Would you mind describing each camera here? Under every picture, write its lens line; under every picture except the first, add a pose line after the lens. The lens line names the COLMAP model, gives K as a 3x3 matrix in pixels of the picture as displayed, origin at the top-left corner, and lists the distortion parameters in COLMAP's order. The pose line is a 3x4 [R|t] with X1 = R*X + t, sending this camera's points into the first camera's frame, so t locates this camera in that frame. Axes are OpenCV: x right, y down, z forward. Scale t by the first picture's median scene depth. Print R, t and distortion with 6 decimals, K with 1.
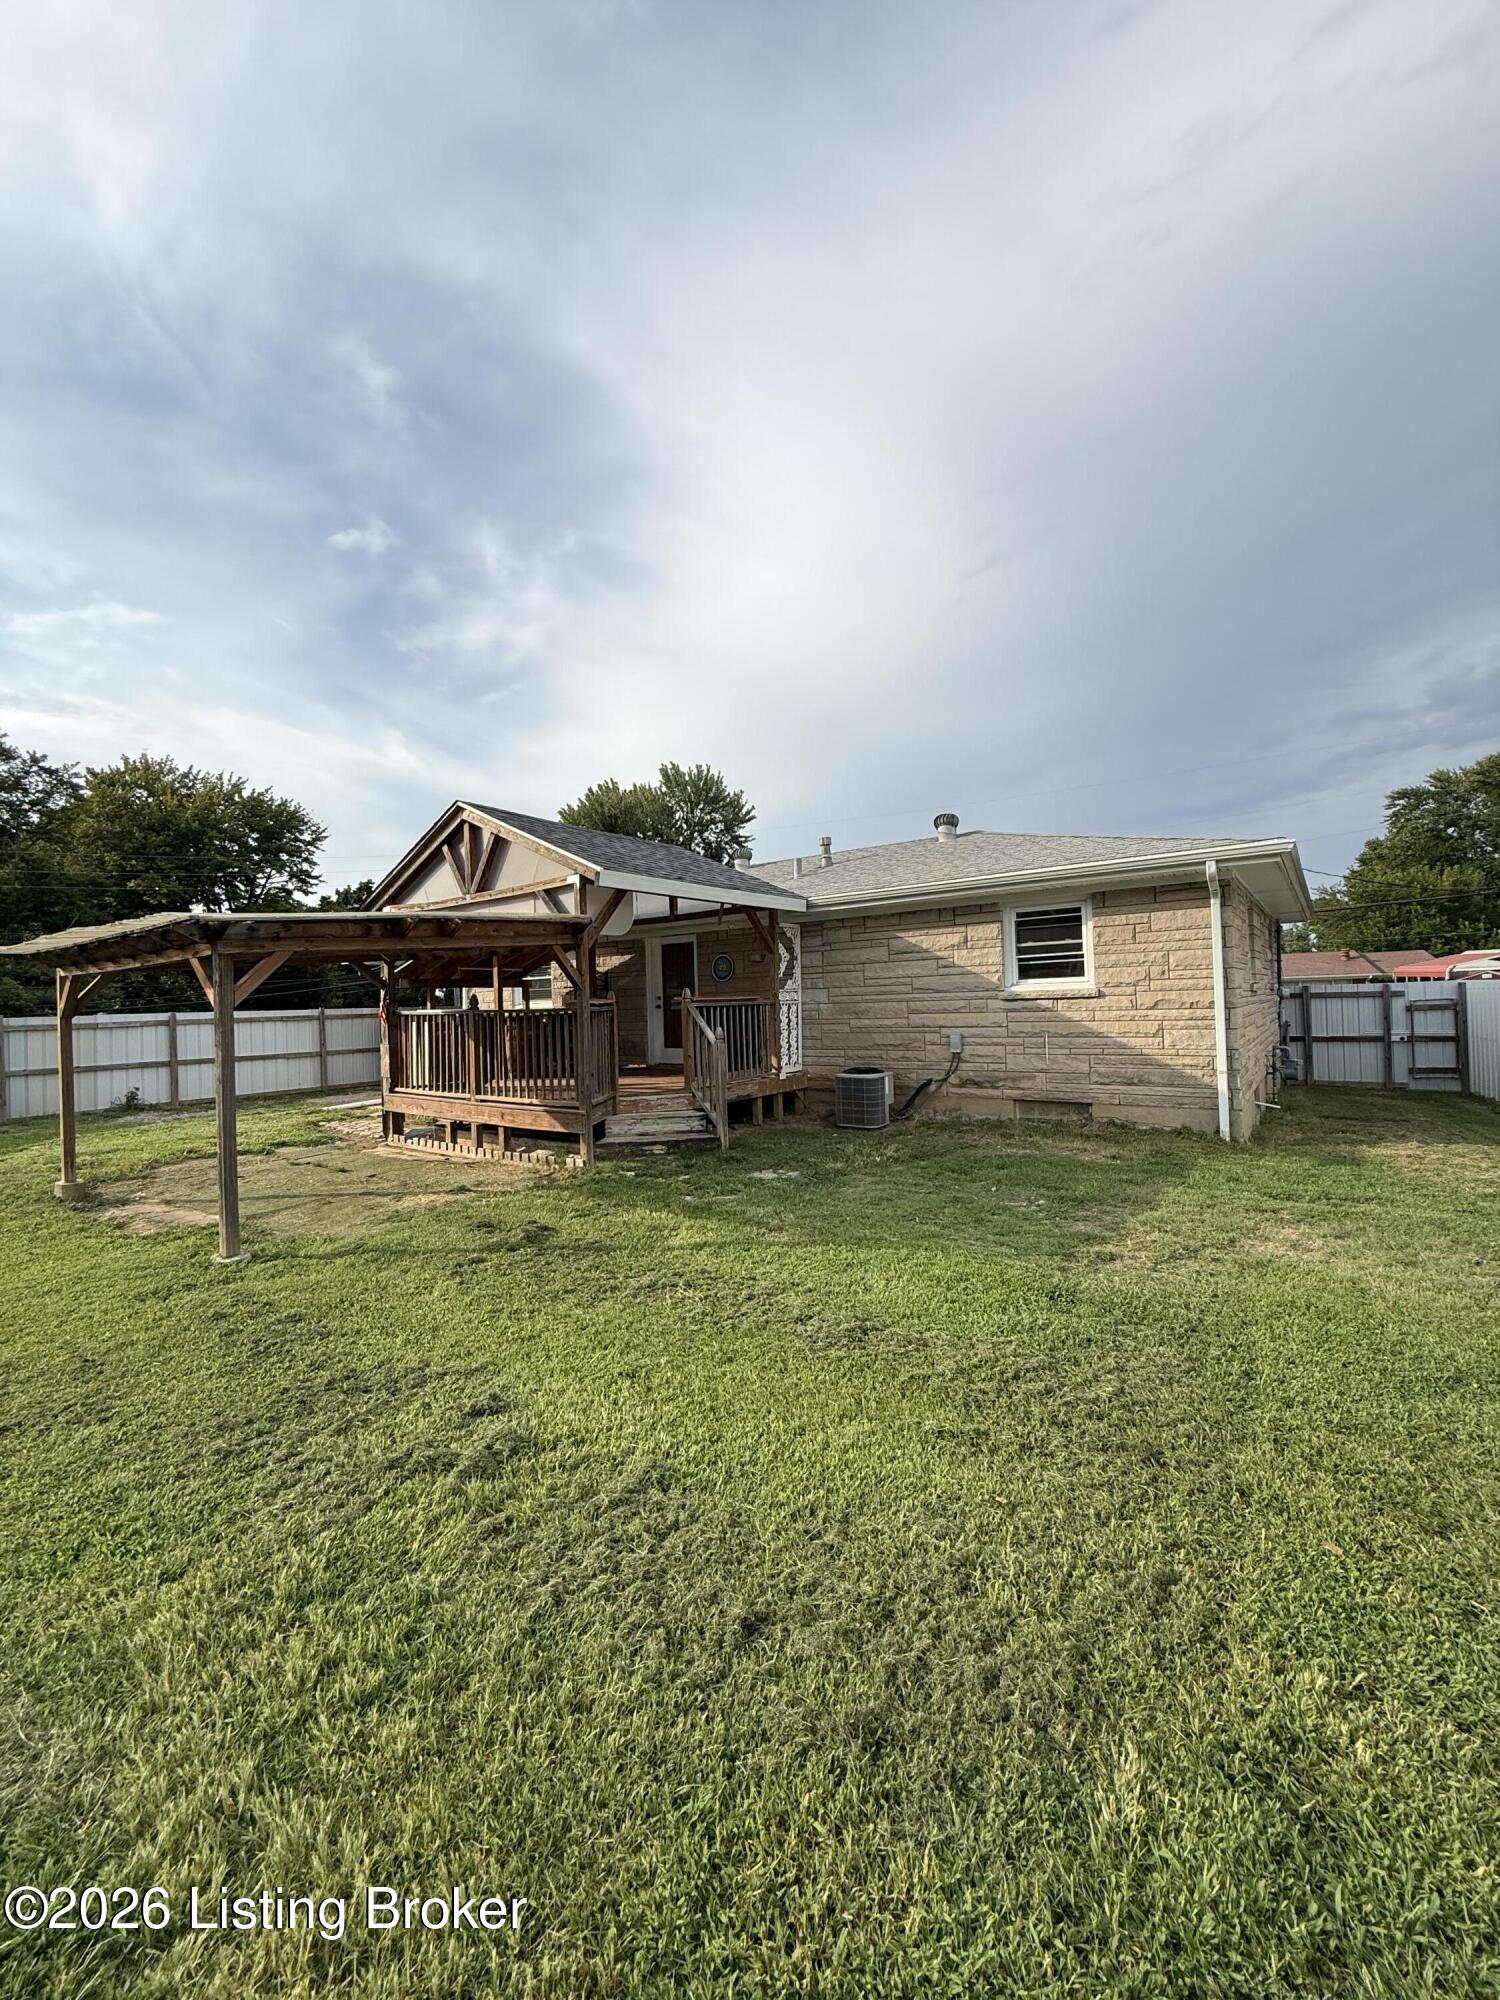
lens RADIAL K [[797.6, 0, 739.4], [0, 797.6, 995.9], [0, 0, 1]] dist [-0.000516, 0.001655]
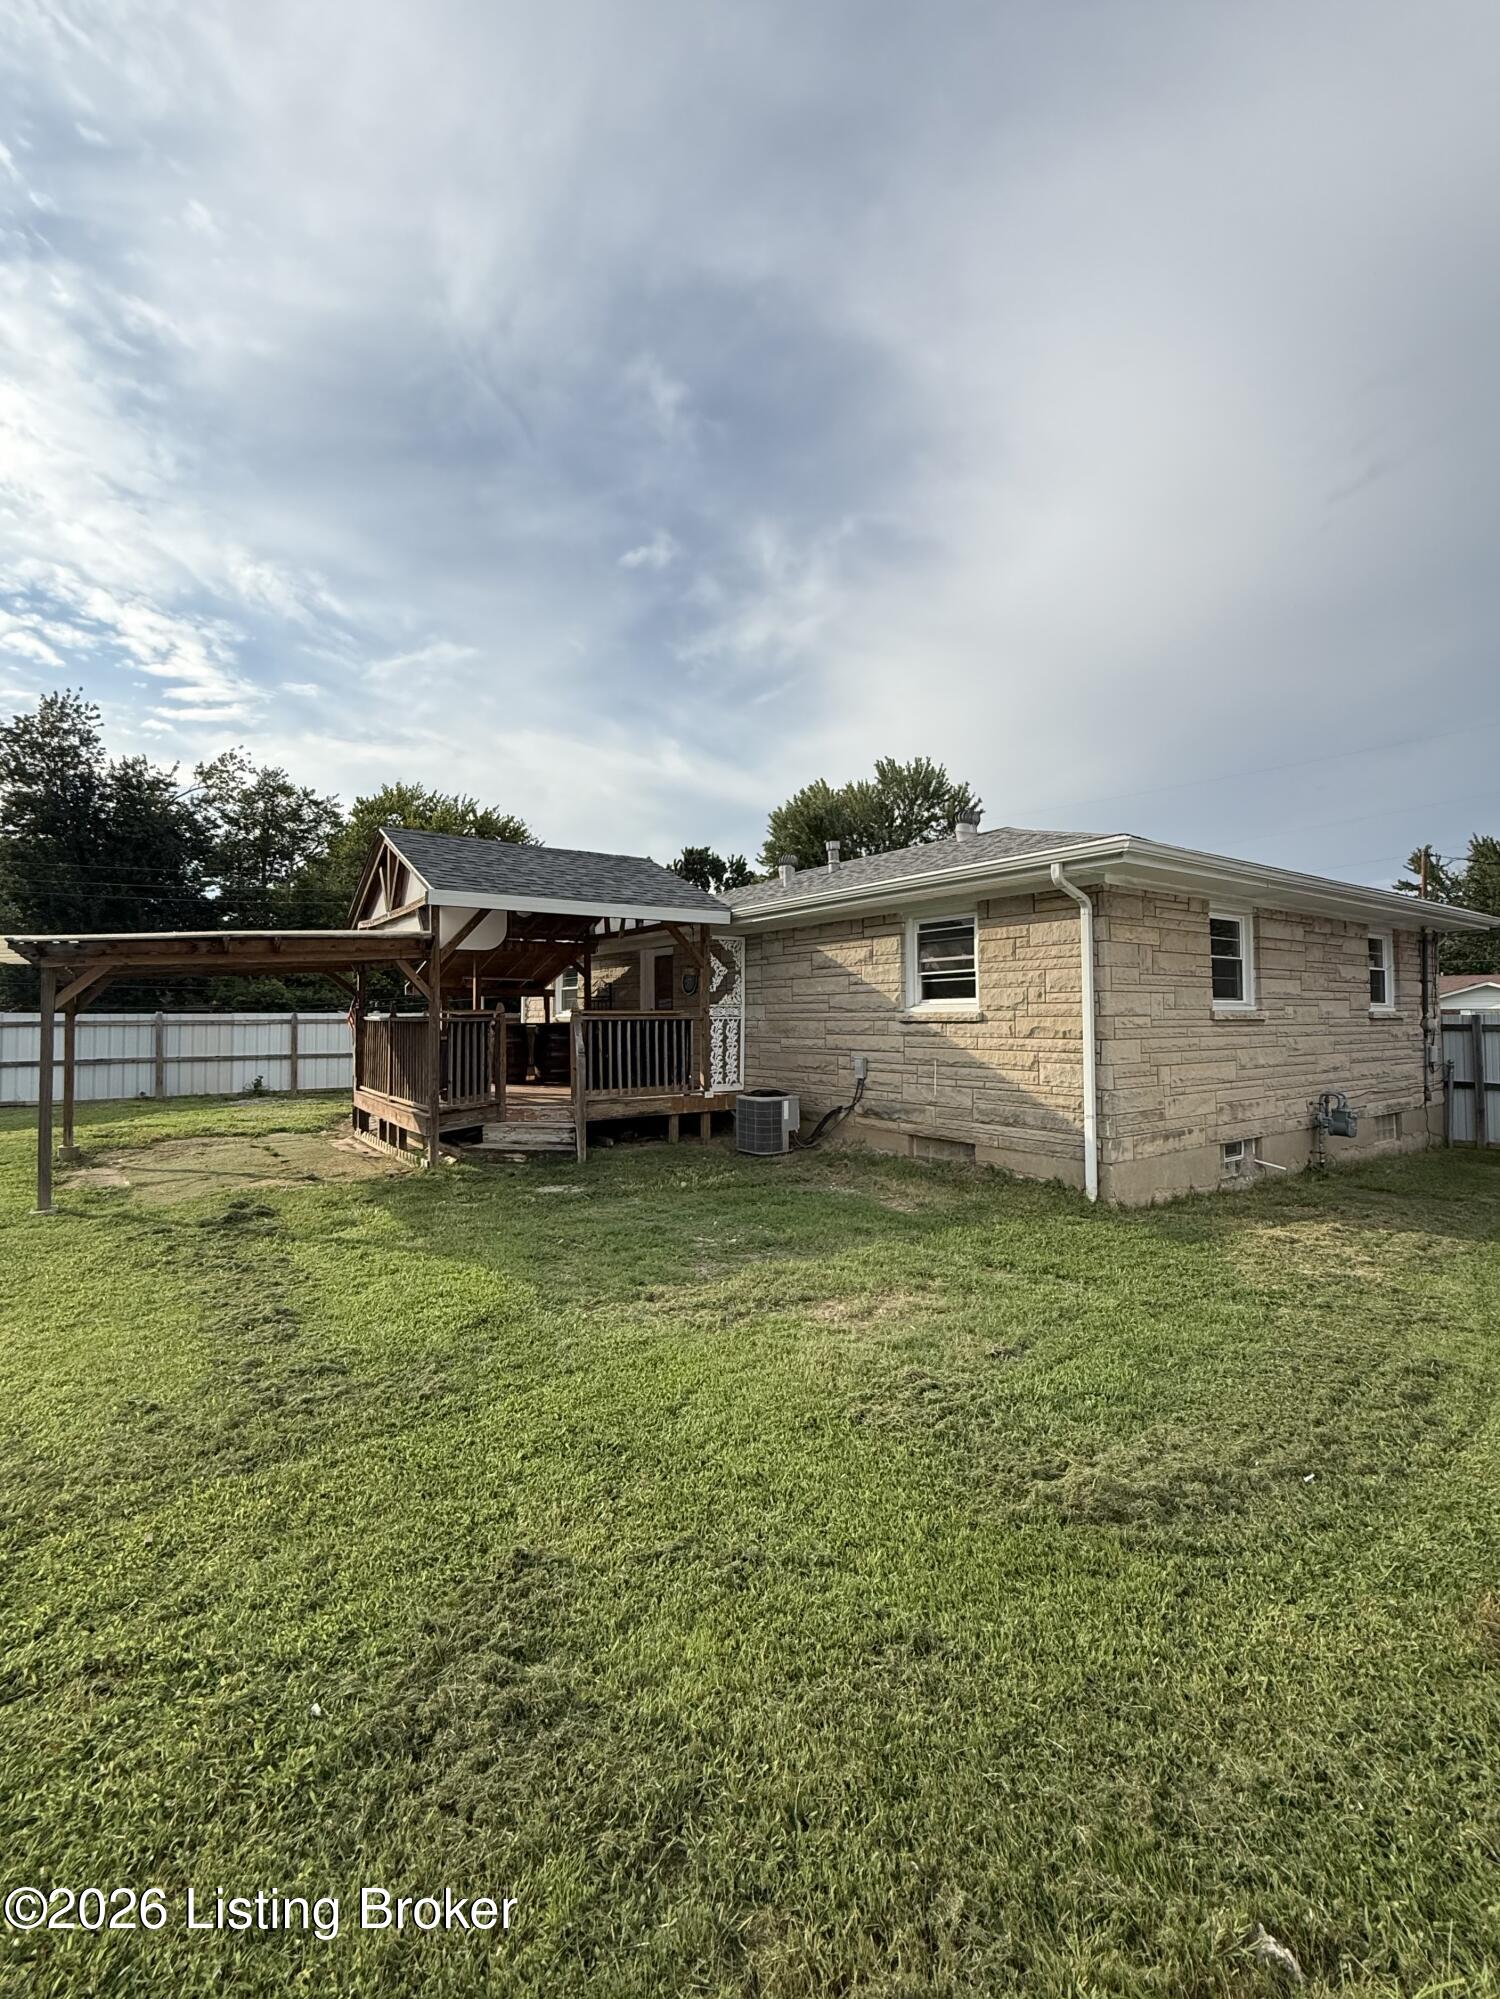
lens RADIAL K [[857.2, 0, 761.0], [0, 857.2, 1006.2], [0, 0, 1]] dist [-0.004926, -0.000974]
pose [[0.951489, 0.022628, -0.306849, 0.321327], [-0.022640, 0.999737, 0.003520, -0.008517], [0.306848, 0.003598, 0.951752, 0.026219]]
